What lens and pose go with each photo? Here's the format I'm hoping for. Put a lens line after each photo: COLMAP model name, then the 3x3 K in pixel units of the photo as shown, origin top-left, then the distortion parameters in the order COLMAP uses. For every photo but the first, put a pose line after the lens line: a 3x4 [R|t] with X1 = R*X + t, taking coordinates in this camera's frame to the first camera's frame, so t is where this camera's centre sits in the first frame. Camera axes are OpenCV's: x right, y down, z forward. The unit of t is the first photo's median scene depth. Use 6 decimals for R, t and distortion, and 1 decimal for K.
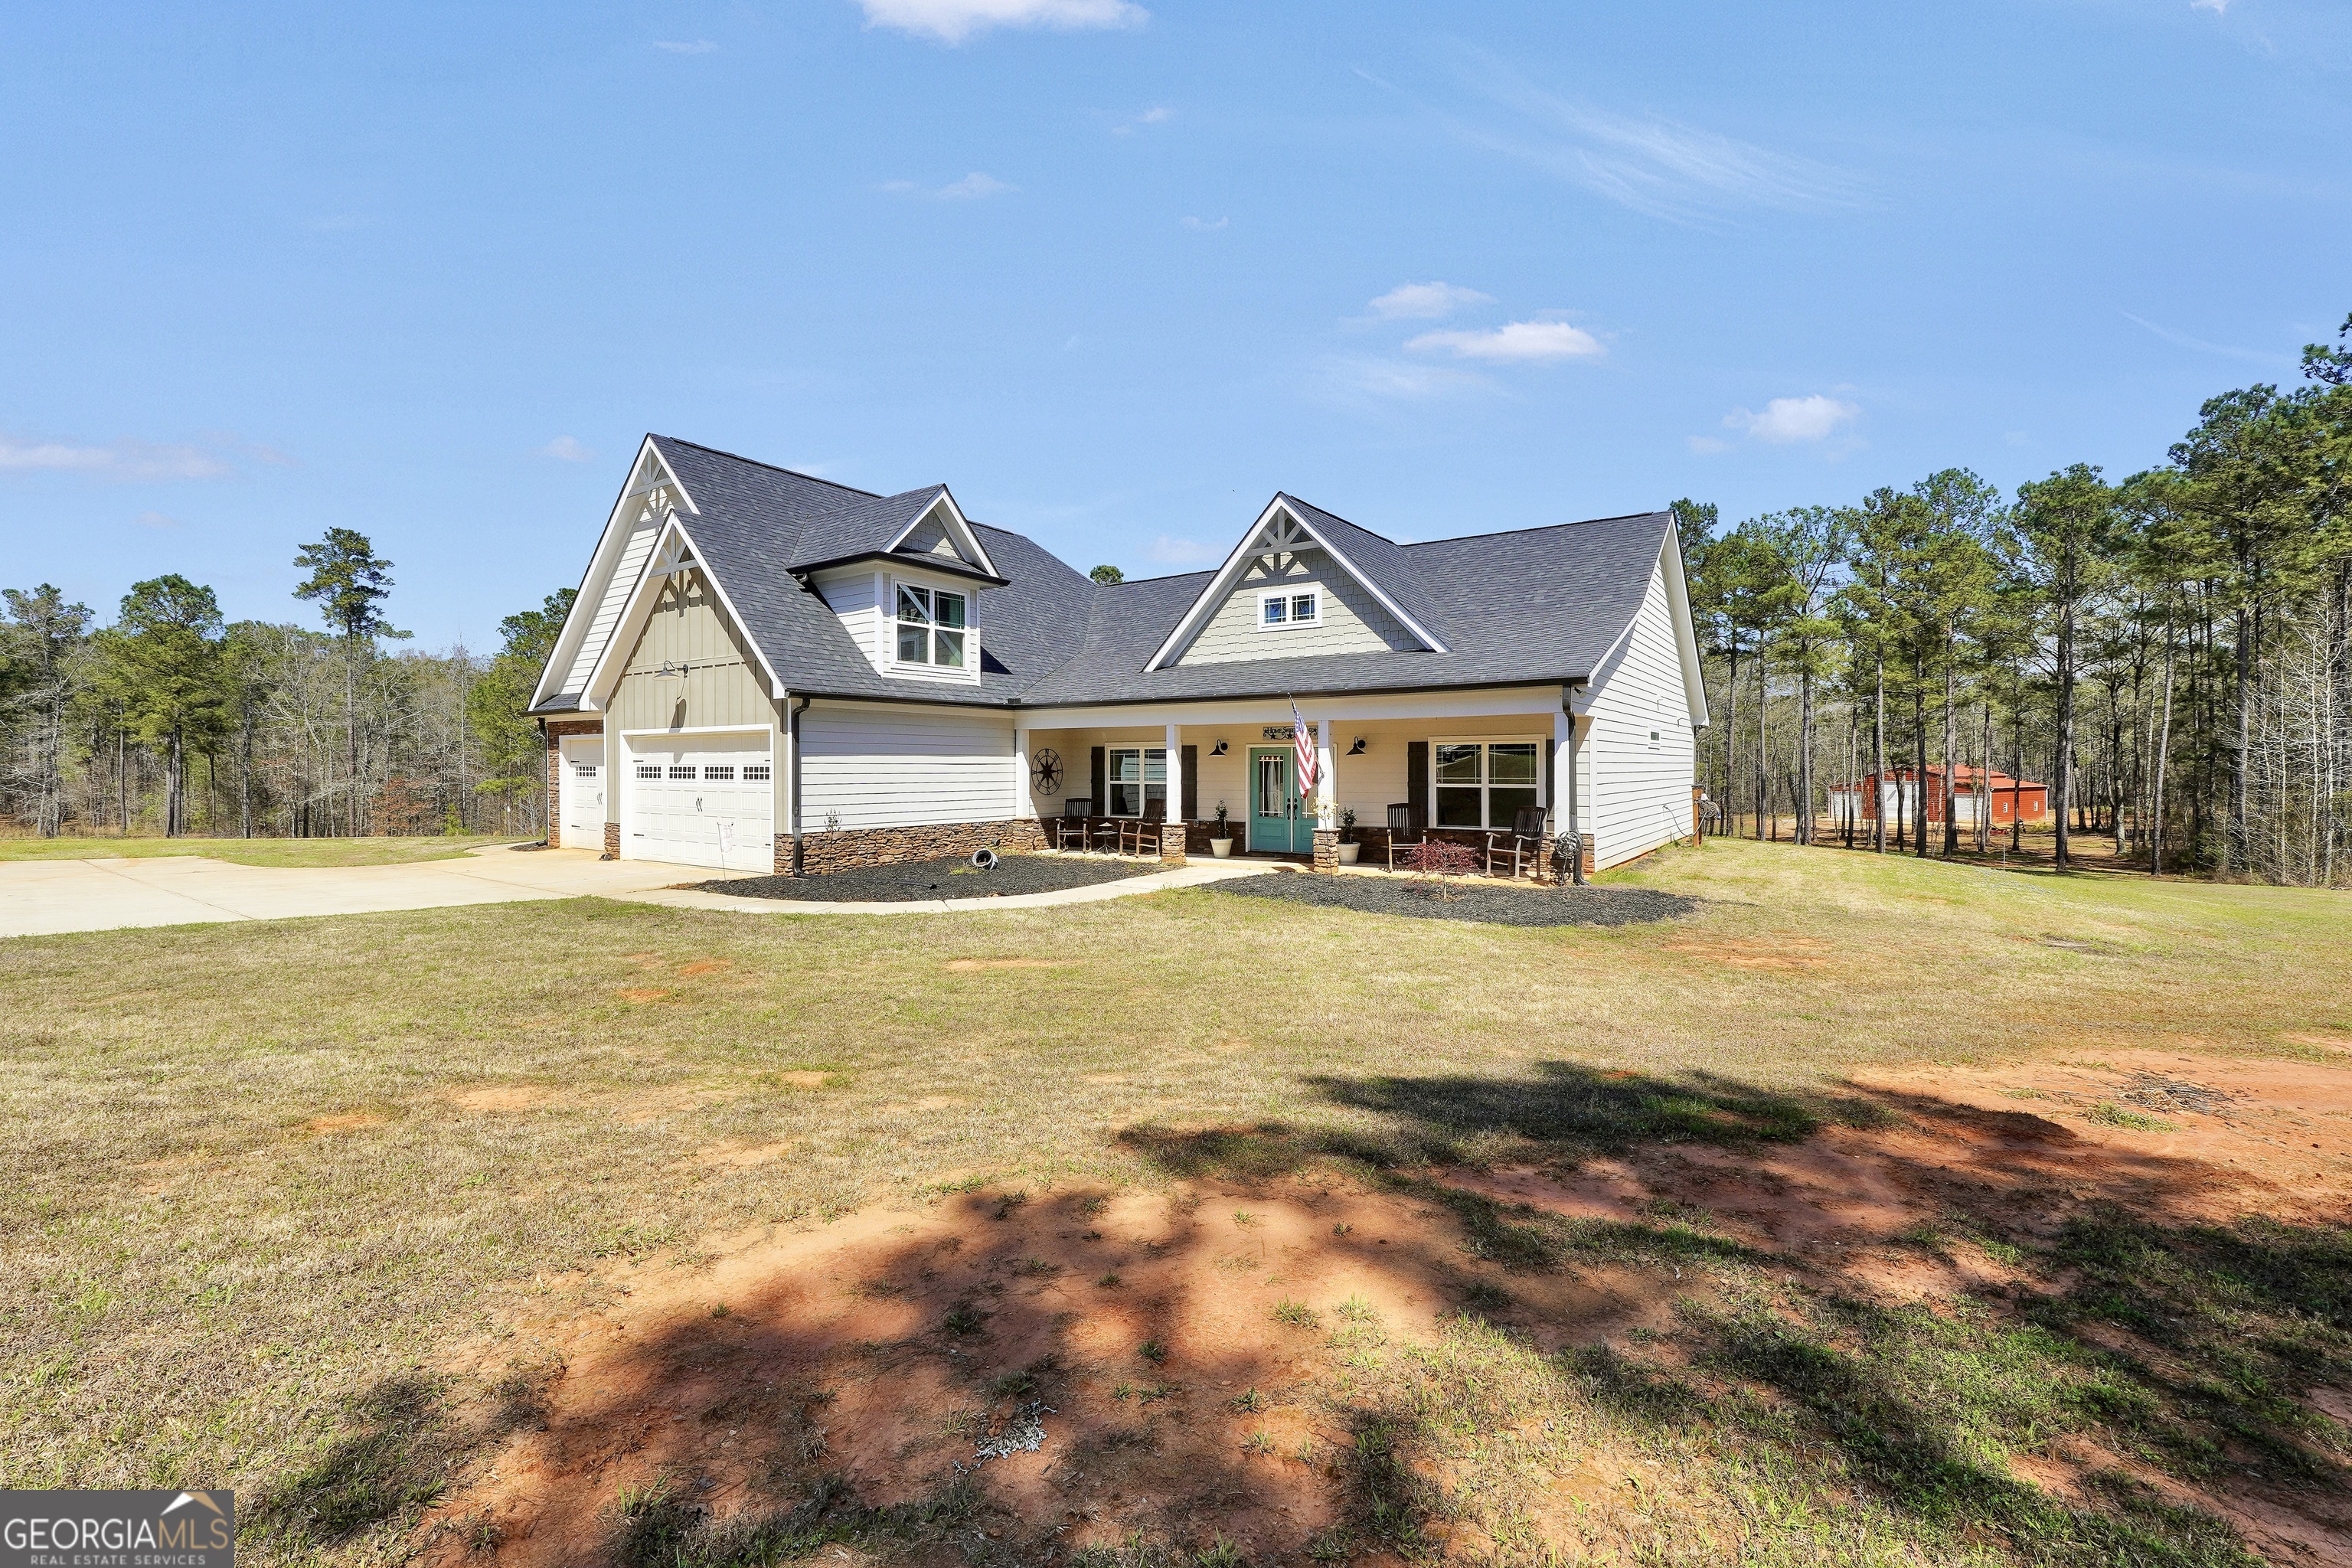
lens RADIAL K [[1004.0, 0, 1145.1], [0, 1004.0, 761.6], [0, 0, 1]] dist [-0.000849, 0.000058]
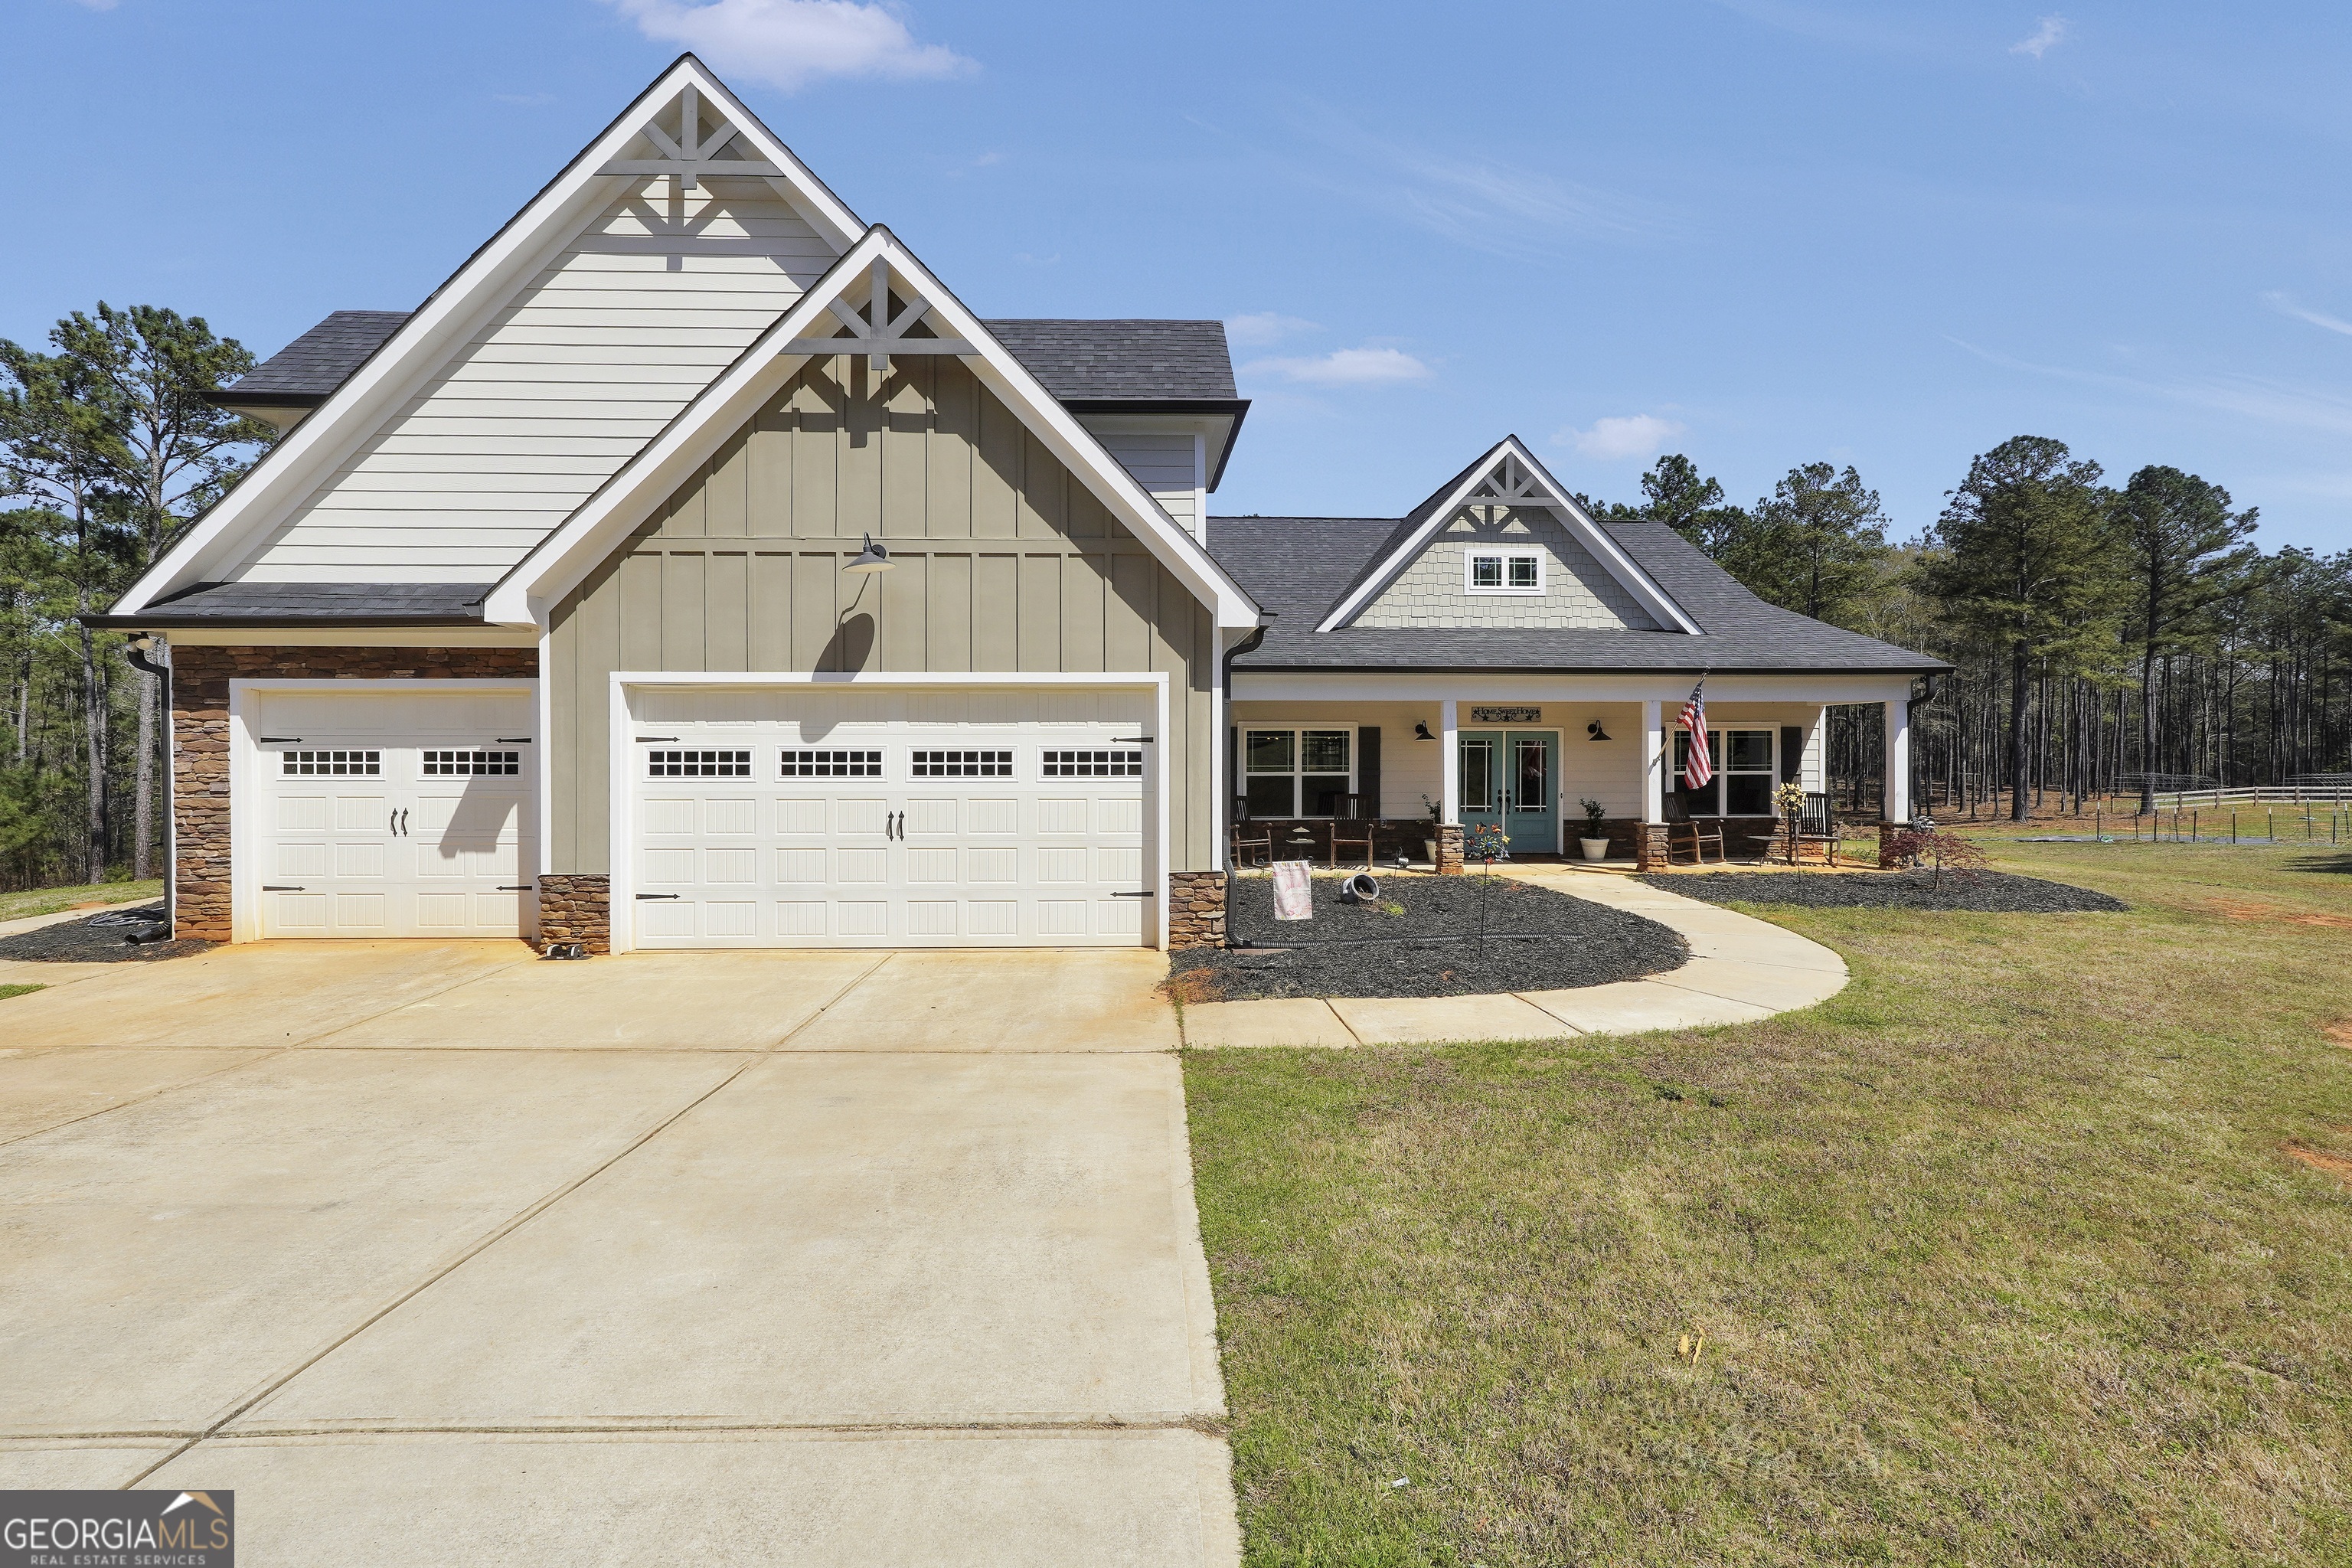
lens RADIAL K [[1004.0, 0, 1145.1], [0, 1004.0, 761.6], [0, 0, 1]] dist [-0.000849, 0.000058]
pose [[0.791620, -0.002392, 0.611009, -0.633494], [-0.002123, 0.999976, 0.006665, 0.006514], [-0.611010, -0.006573, 0.791596, 0.506587]]
